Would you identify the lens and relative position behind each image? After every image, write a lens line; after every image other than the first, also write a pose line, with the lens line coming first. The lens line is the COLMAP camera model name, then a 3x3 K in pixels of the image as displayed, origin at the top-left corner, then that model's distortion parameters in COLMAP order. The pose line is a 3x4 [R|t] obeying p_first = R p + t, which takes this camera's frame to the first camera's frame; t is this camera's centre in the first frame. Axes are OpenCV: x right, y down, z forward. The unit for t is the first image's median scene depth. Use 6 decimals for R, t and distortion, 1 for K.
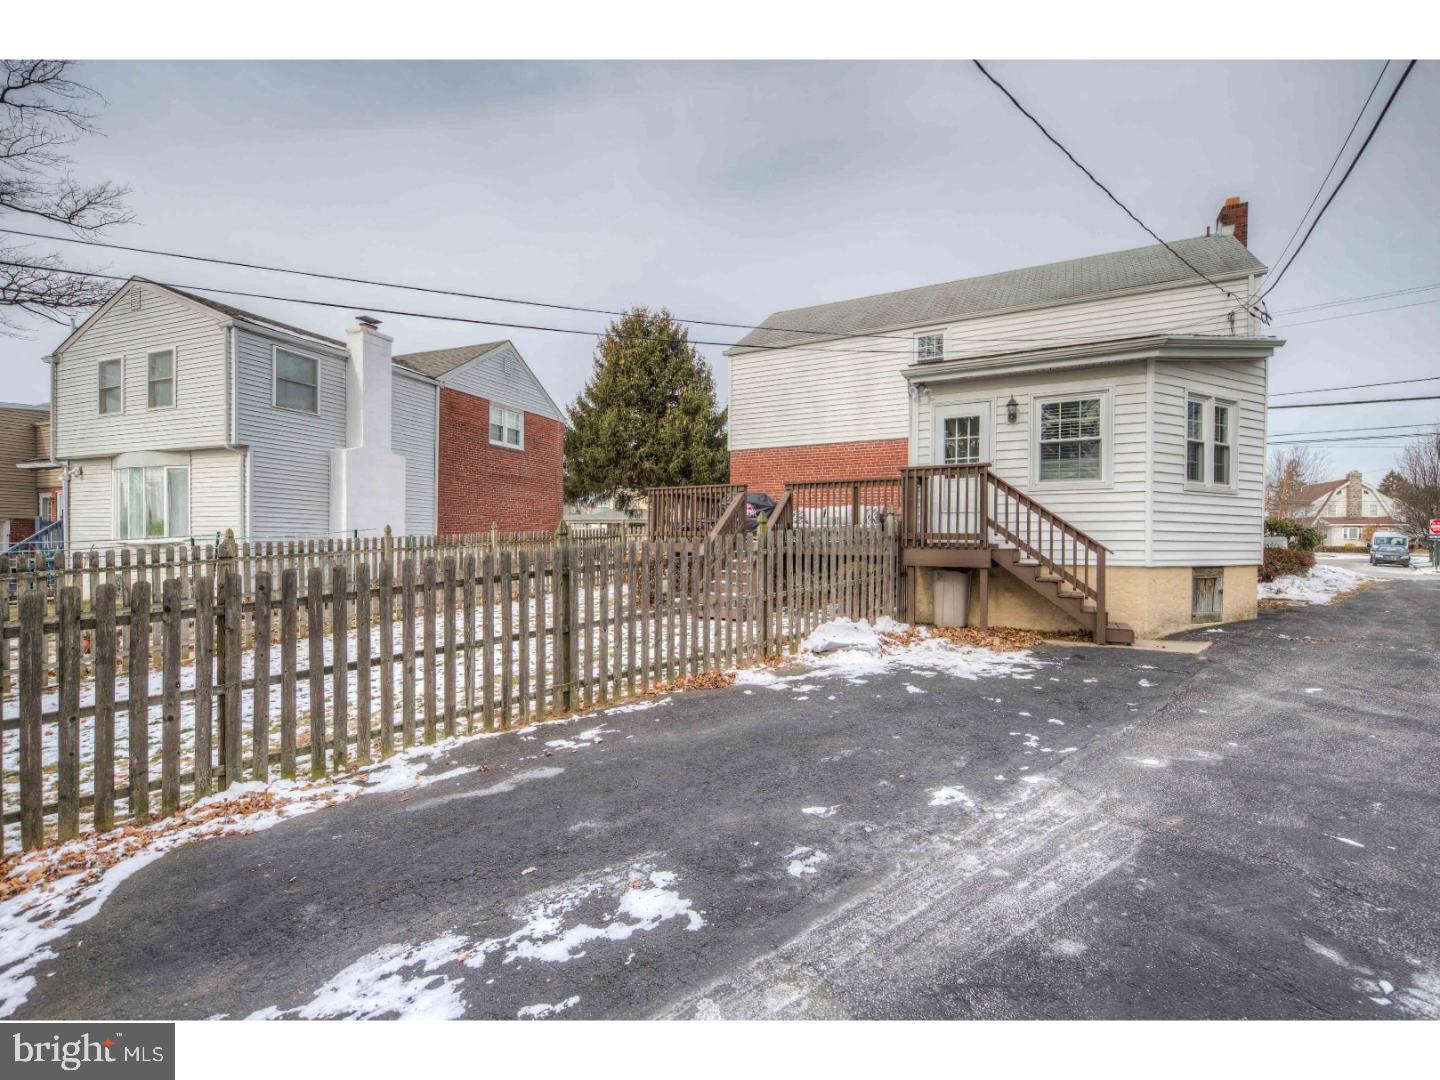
lens RADIAL K [[644.7, 0, 718.0], [0, 644.7, 543.9], [0, 0, 1]] dist [0.000093, 0.000039]
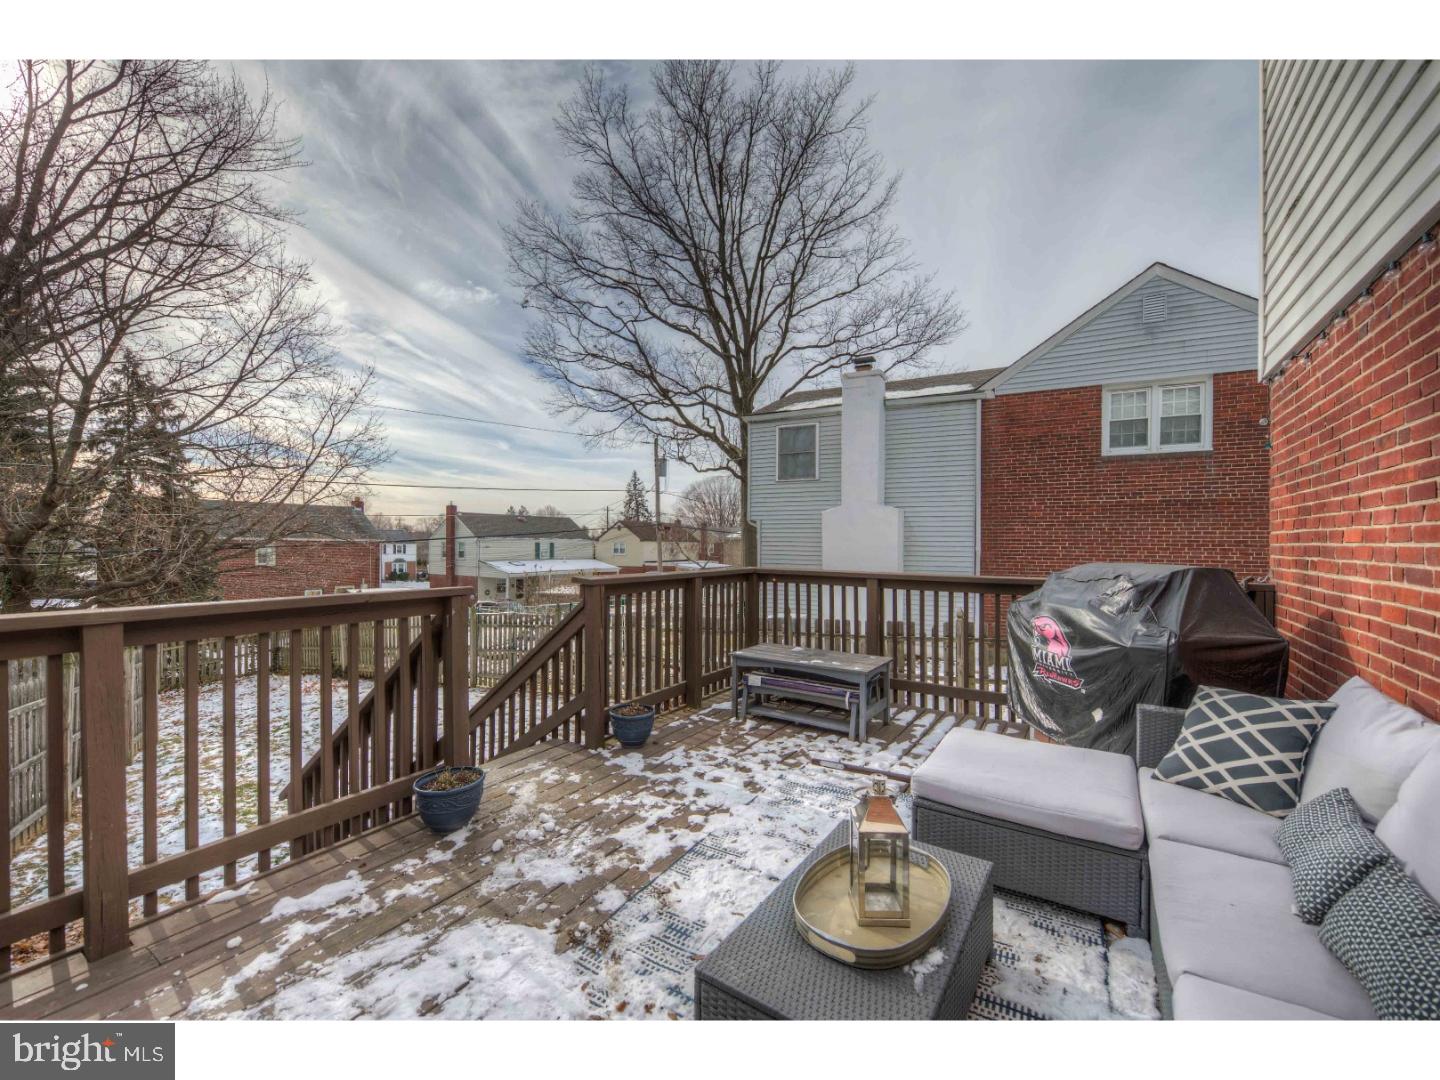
lens RADIAL K [[595.7, 0, 716.5], [0, 595.7, 545.9], [0, 0, 1]] dist [0.000930, 0.000082]
pose [[-0.094811, -0.000124, -0.995495, 0.847578], [-0.005211, 0.999986, 0.000372, -0.255835], [0.995482, 0.005223, -0.094810, 2.530227]]
